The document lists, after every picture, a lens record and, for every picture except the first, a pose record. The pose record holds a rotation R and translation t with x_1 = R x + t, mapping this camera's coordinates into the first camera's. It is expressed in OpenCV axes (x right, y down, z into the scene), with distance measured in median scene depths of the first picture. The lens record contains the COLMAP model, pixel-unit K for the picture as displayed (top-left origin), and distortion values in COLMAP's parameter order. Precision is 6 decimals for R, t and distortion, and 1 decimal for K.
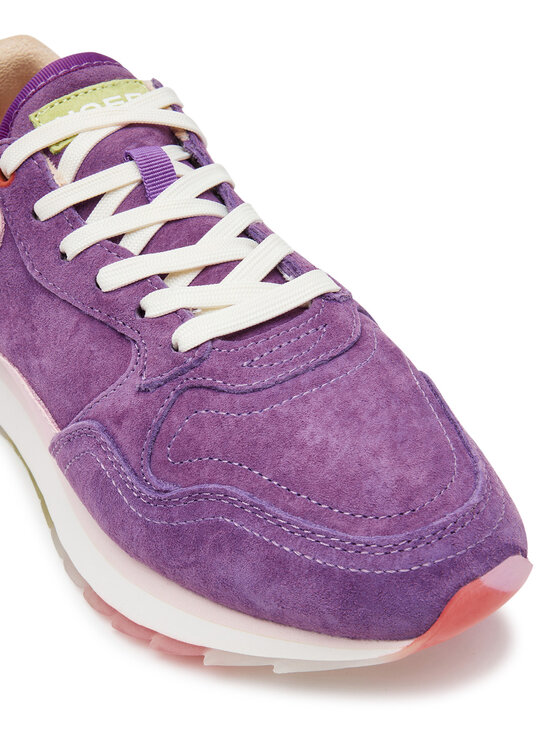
lens RADIAL K [[1144.0, 0, 280.0], [0, 1144.0, 373.0], [0, 0, 1]] dist [0.357026, -2.989943]
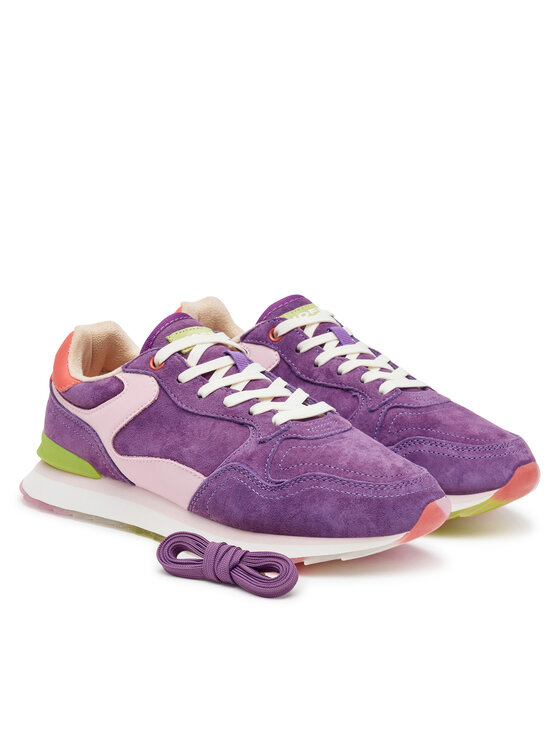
lens RADIAL K [[2193.4, 0, 280.0], [0, 2193.4, 373.0], [0, 0, 1]] dist [-0.045757, -0.022838]
pose [[0.949268, 0.035610, 0.312444, -1.265510], [0.109120, 0.894533, -0.433479, 1.544235], [-0.294927, 0.445581, 0.845266, -2.283444]]
